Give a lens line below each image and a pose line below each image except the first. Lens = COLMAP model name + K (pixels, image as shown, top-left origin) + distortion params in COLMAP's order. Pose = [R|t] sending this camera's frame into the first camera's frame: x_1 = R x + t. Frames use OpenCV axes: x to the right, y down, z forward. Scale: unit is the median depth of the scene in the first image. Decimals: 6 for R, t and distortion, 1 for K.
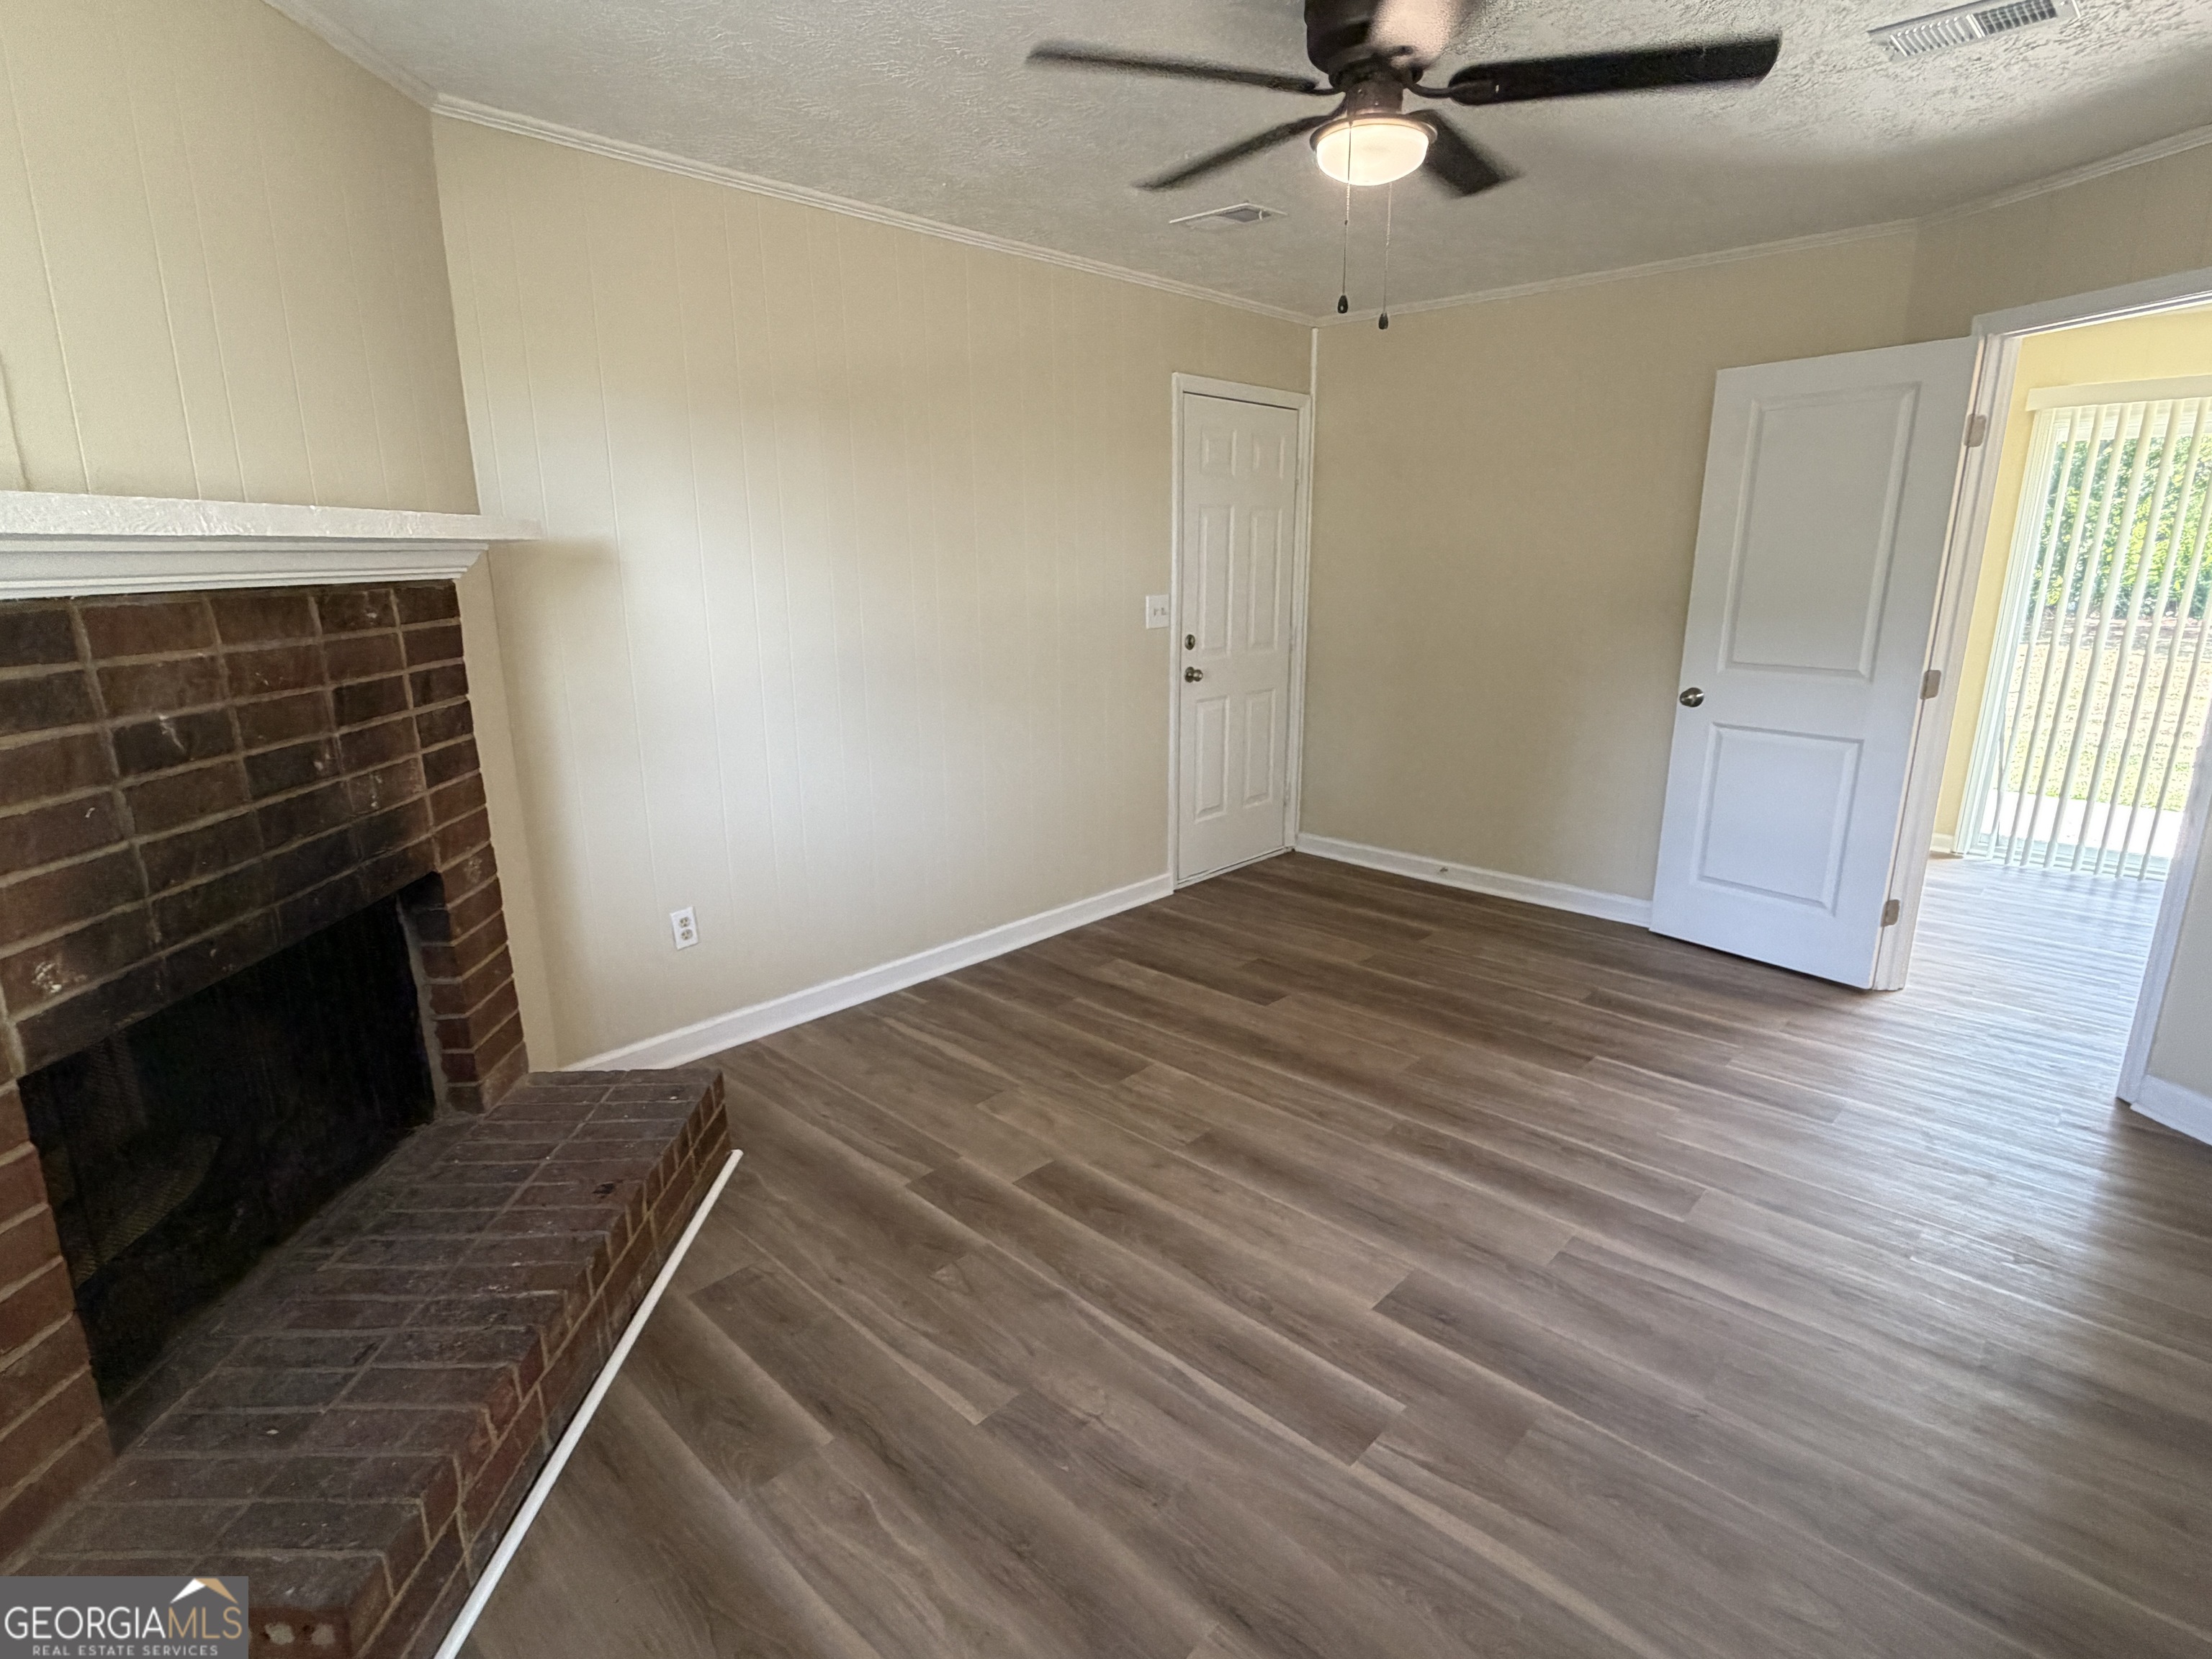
lens RADIAL K [[1108.4, 0, 1107.8], [0, 1108.4, 820.4], [0, 0, 1]] dist [-0.003773, 0.001423]
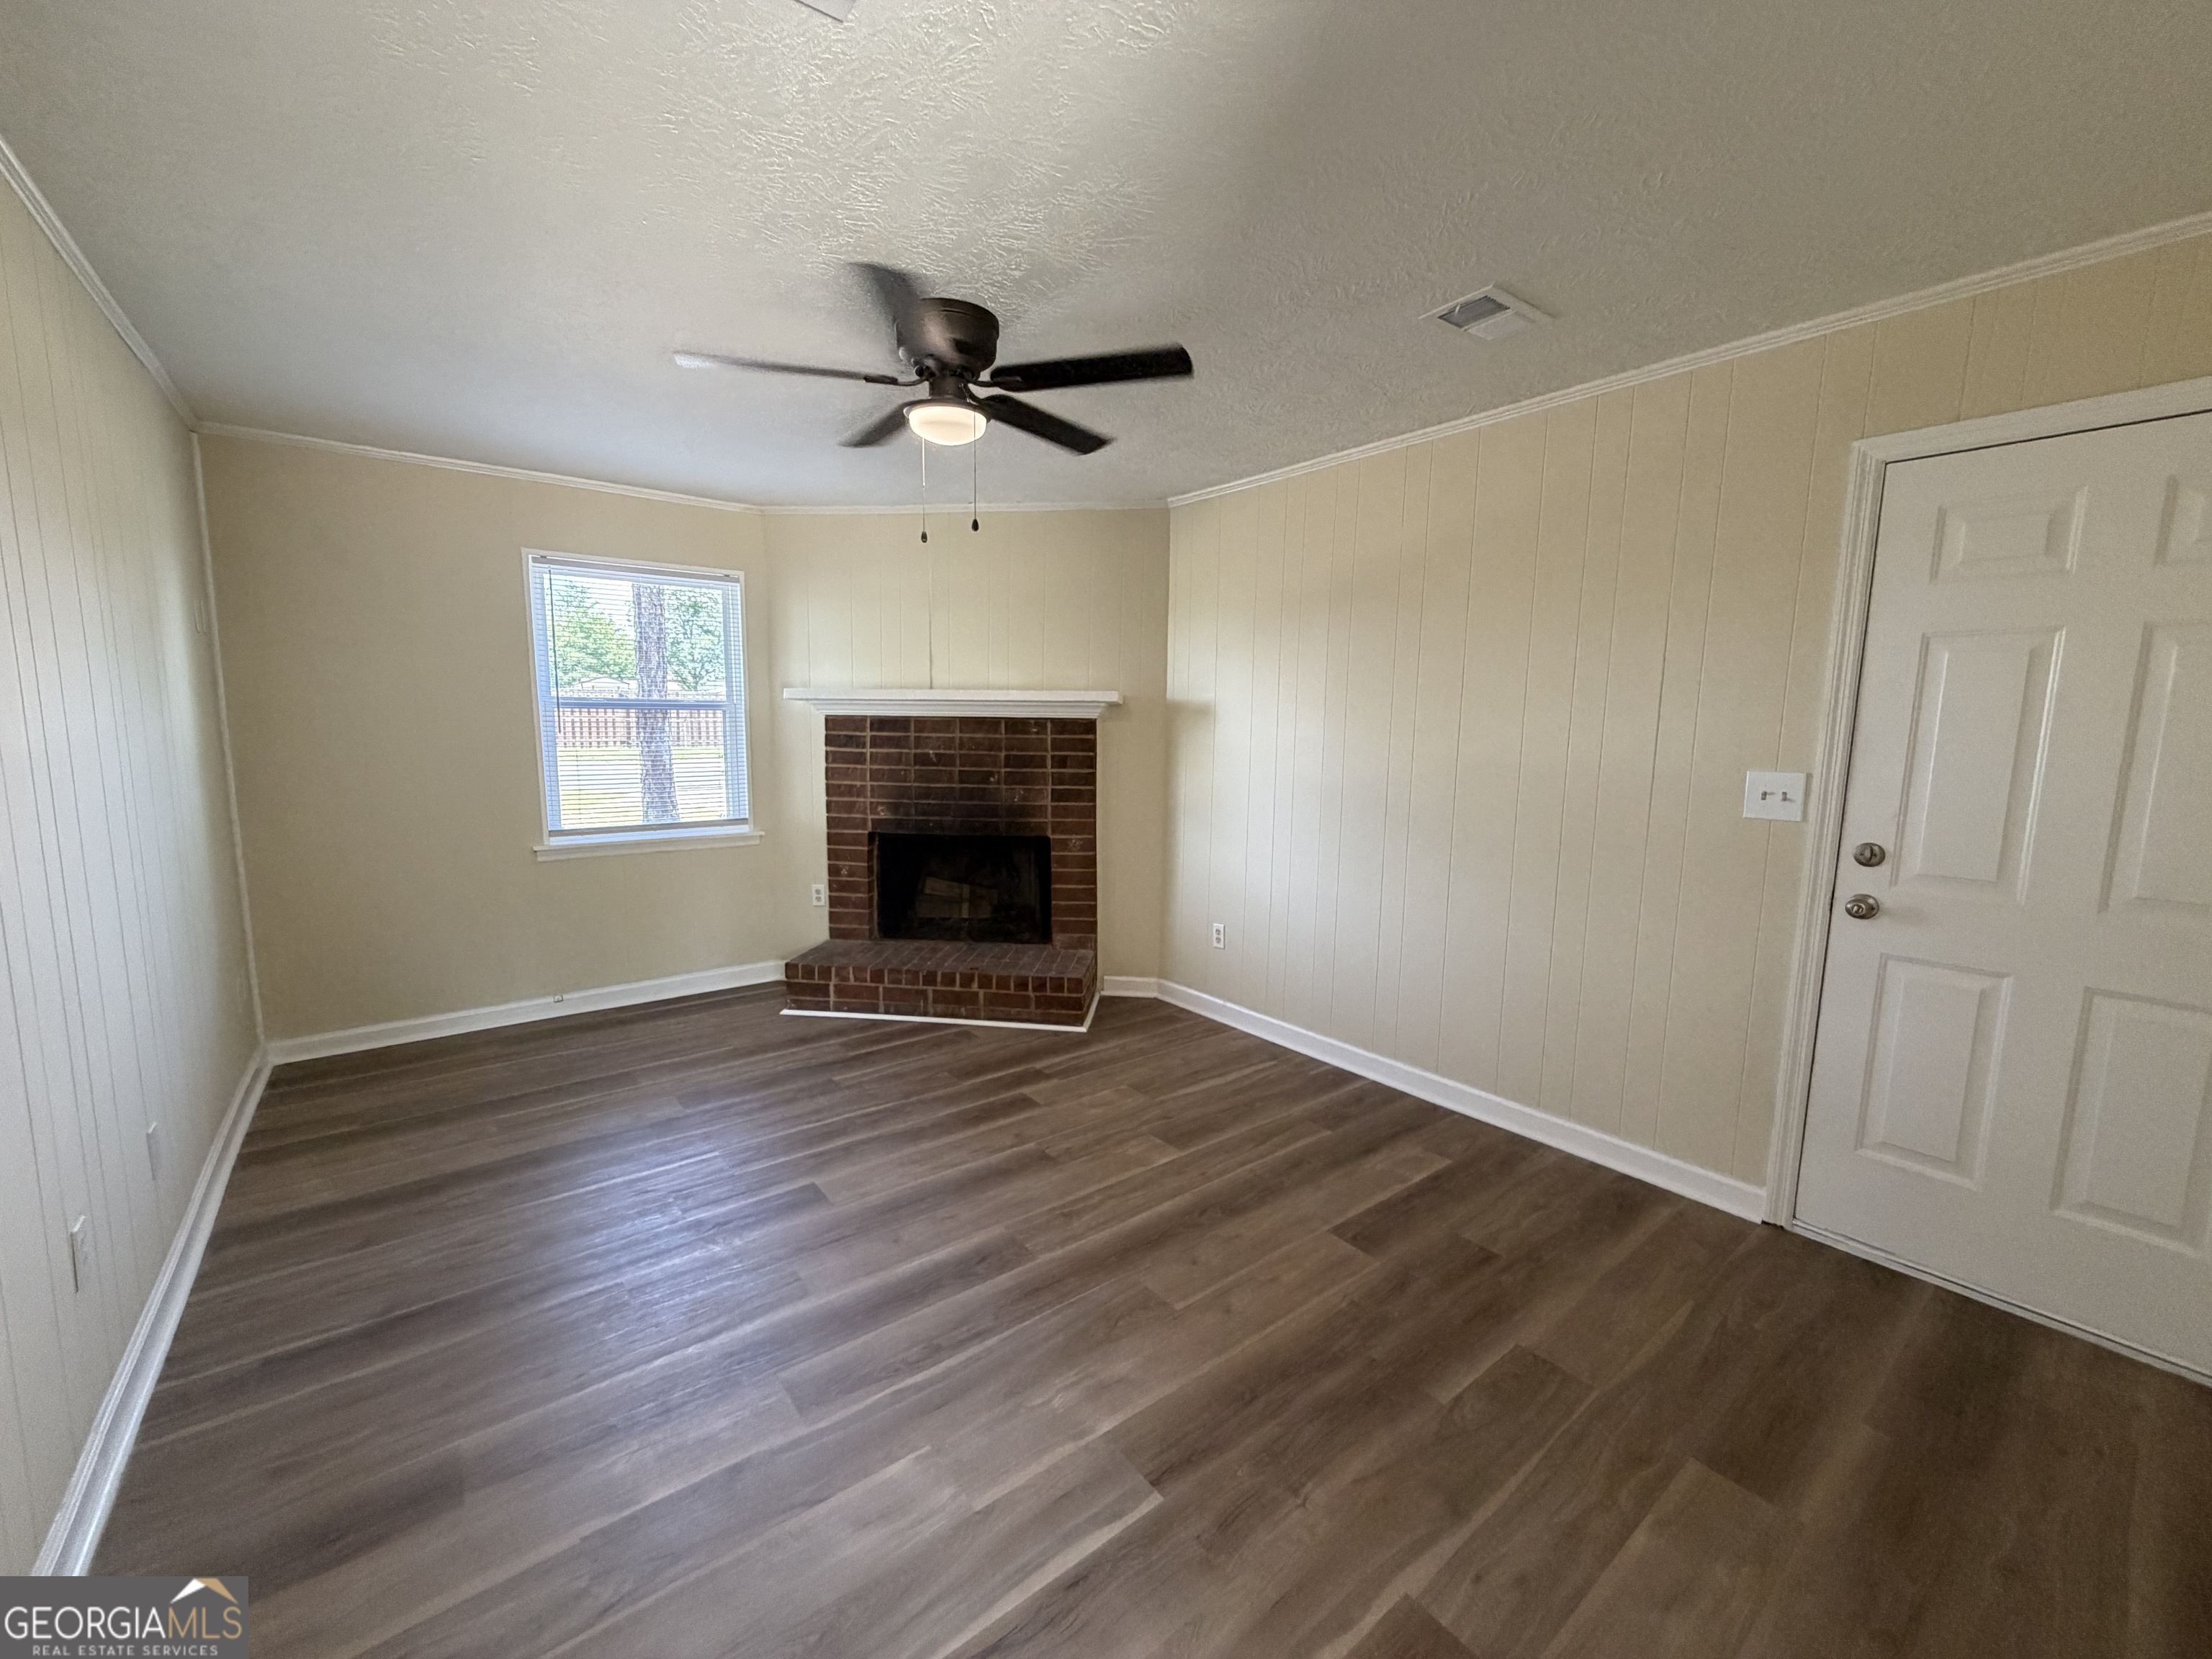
lens RADIAL K [[882.3, 0, 1100.0], [0, 882.3, 819.8], [0, 0, 1]] dist [0.001726, -0.001229]
pose [[-0.140907, 0.115777, -0.983230, 1.140168], [-0.246622, 0.957726, 0.148117, -0.272848], [0.958813, 0.263357, -0.106397, 1.184397]]
